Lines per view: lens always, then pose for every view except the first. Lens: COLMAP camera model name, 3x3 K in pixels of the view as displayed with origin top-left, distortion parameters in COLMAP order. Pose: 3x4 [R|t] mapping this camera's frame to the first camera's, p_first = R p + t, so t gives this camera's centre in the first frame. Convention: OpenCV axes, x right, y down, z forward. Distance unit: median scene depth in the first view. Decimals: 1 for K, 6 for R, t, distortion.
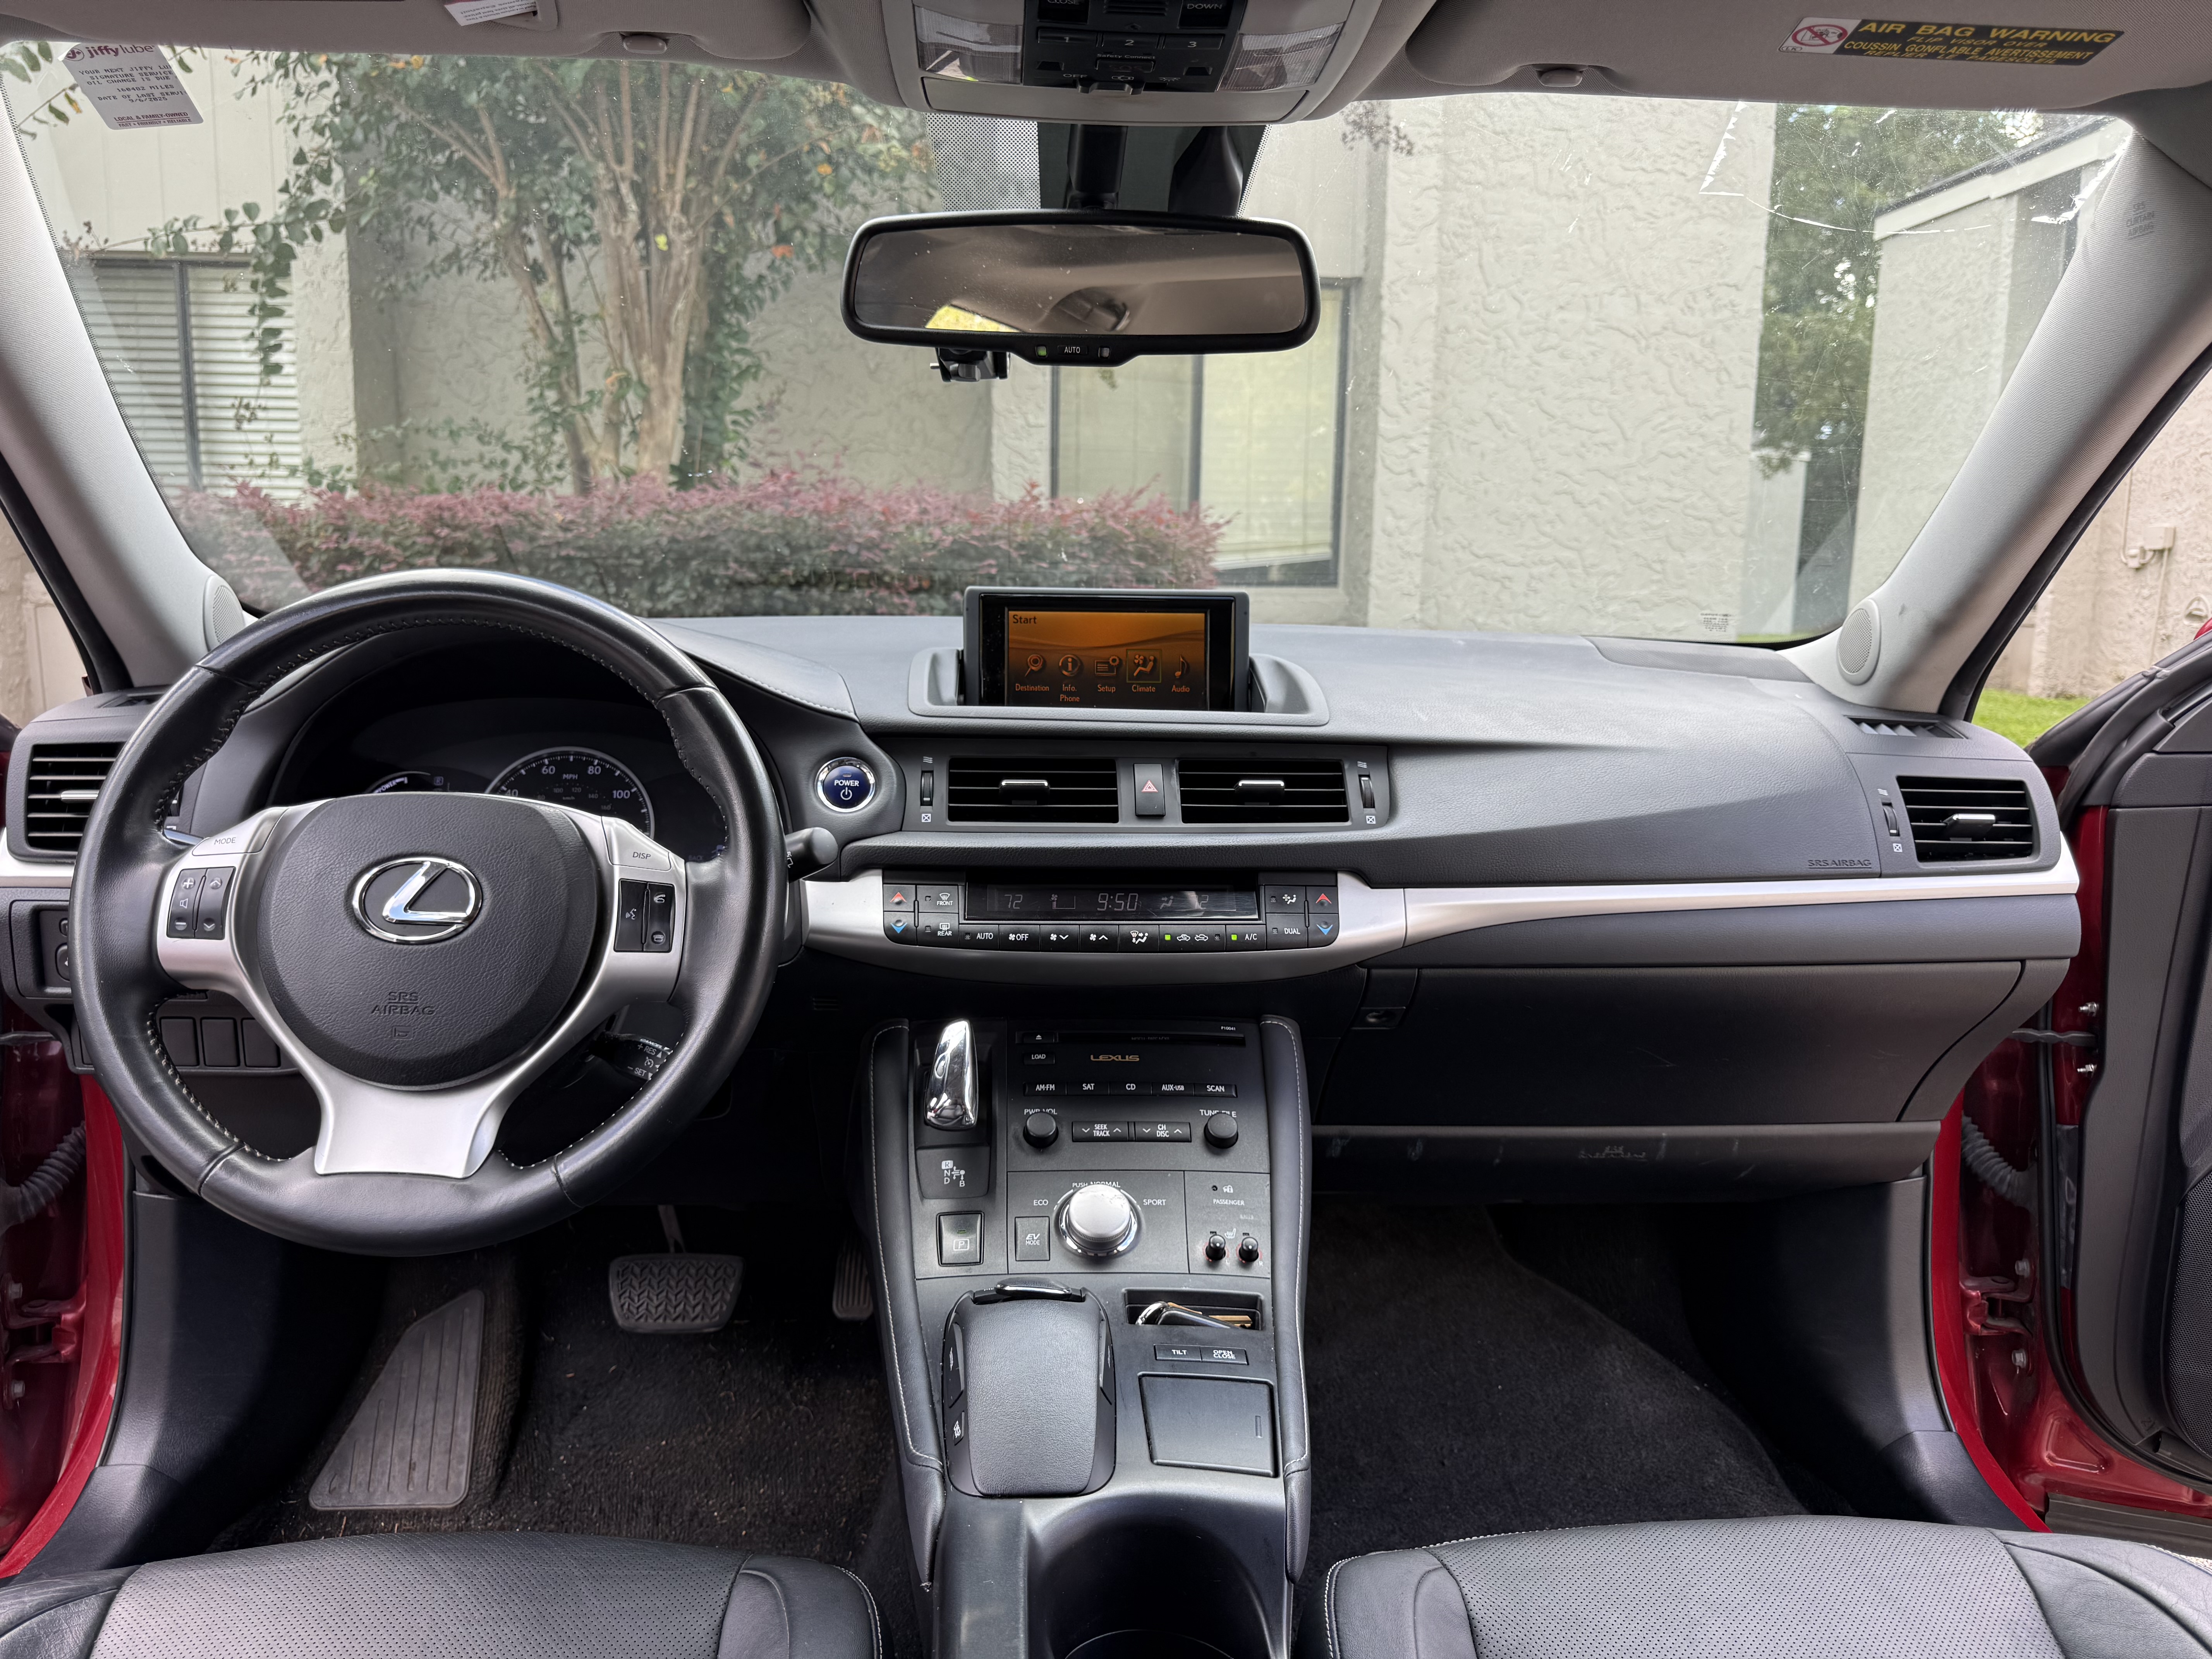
lens RADIAL K [[1556.5, 0, 1107.2], [0, 1556.5, 828.7], [0, 0, 1]] dist [-0.002333, -0.000183]
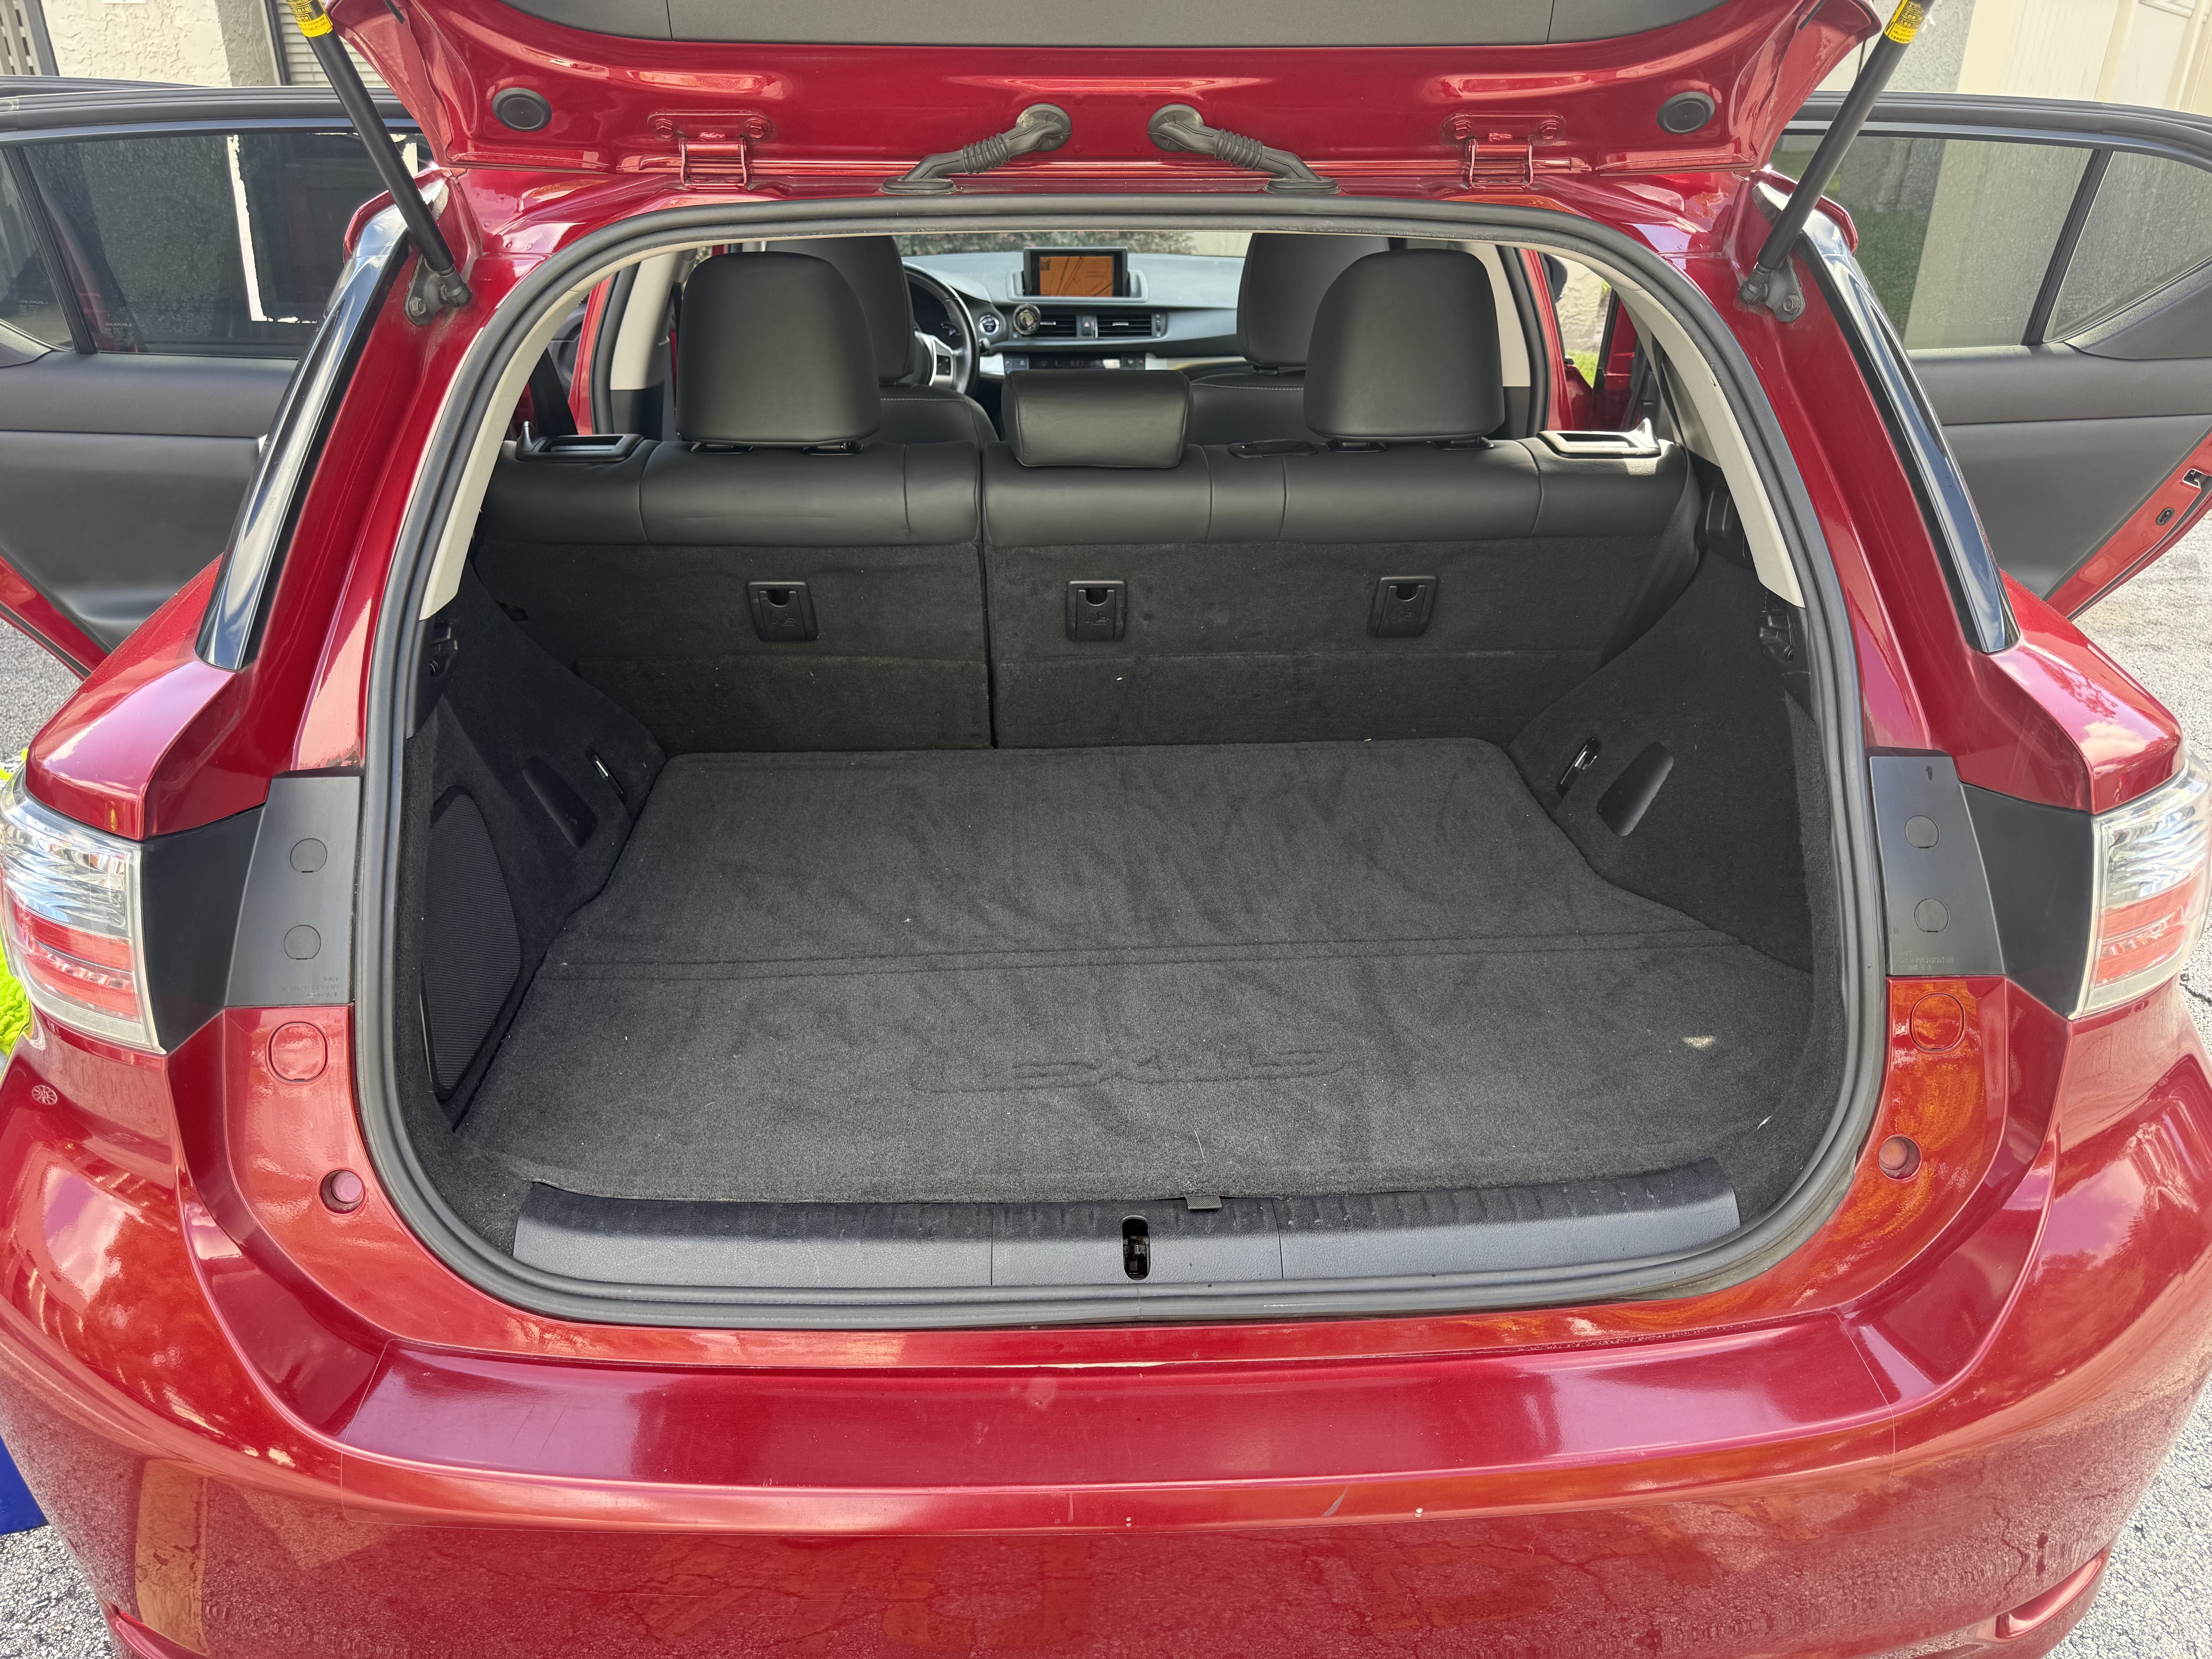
lens RADIAL K [[1556.5, 0, 1100.3], [0, 1556.5, 827.4], [0, 0, 1]] dist [-0.002333, -0.000183]
pose [[0.999655, -0.004431, -0.025897, 0.128715], [0.011676, 0.957912, 0.286825, 0.043719], [0.023536, -0.287028, 0.957633, -2.248962]]
